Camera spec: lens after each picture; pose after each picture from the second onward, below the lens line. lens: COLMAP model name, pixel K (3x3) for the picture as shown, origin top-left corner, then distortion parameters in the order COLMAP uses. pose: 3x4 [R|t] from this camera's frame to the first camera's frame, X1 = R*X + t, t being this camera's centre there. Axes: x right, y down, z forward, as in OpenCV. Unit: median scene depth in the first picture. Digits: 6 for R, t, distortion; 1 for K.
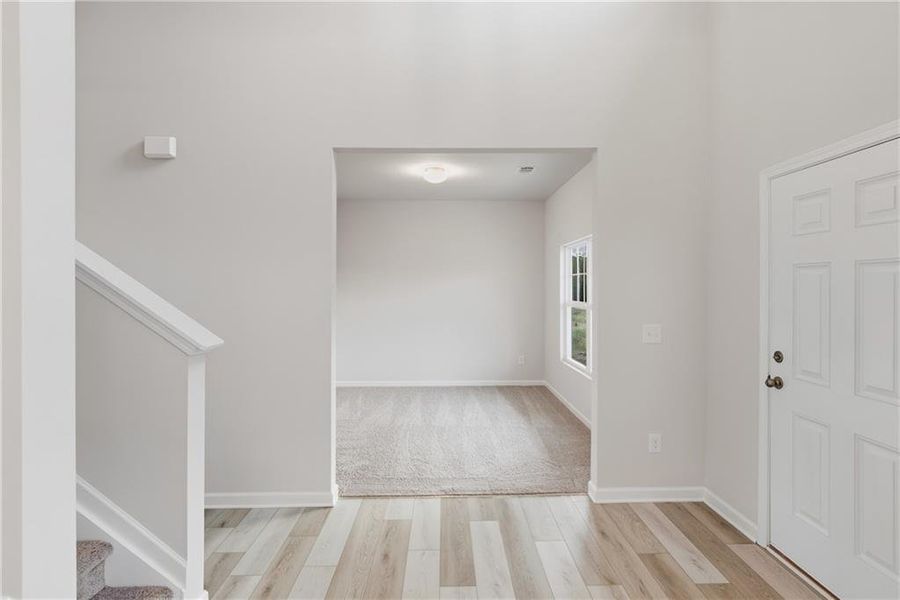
lens RADIAL K [[454.0, 0, 449.8], [0, 454.0, 288.6], [0, 0, 1]] dist [-0.002548, 0.001774]
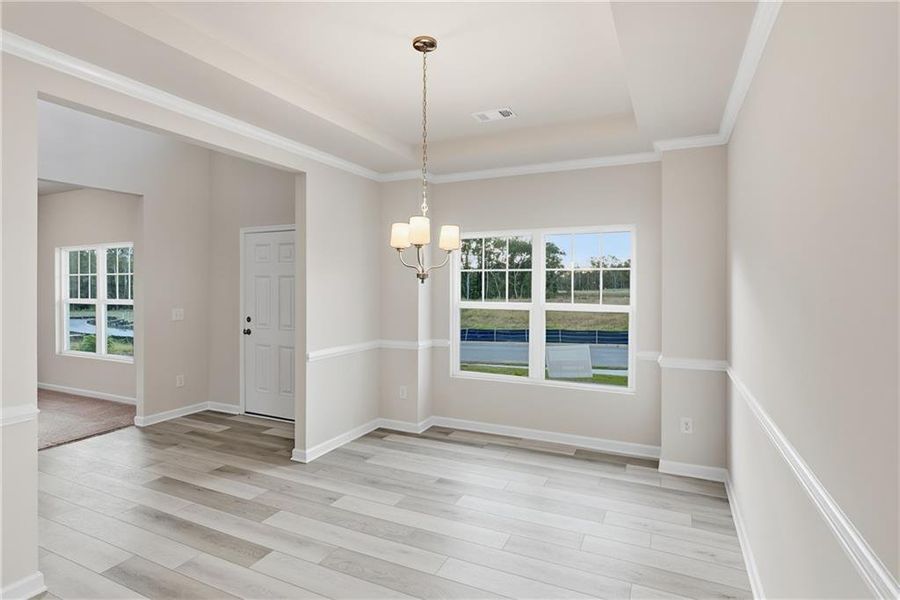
lens RADIAL K [[454.0, 0, 449.8], [0, 454.0, 288.6], [0, 0, 1]] dist [-0.002548, 0.001774]
pose [[0.445078, -0.007384, 0.895462, -0.321170], [0.003958, 0.999972, 0.006279, -0.000249], [-0.895483, 0.000749, 0.445095, -0.332575]]
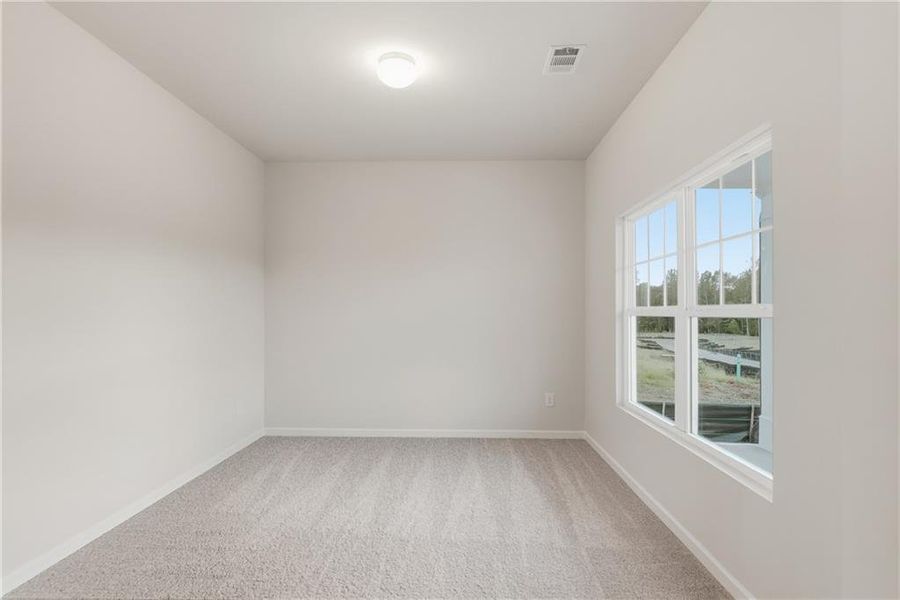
lens RADIAL K [[454.0, 0, 449.8], [0, 454.0, 288.6], [0, 0, 1]] dist [-0.002548, 0.001774]
pose [[0.999191, 0.006259, -0.039732, 0.047993], [-0.008064, 0.998935, -0.045429, 0.033608], [0.039406, 0.045713, 0.998177, 0.405432]]
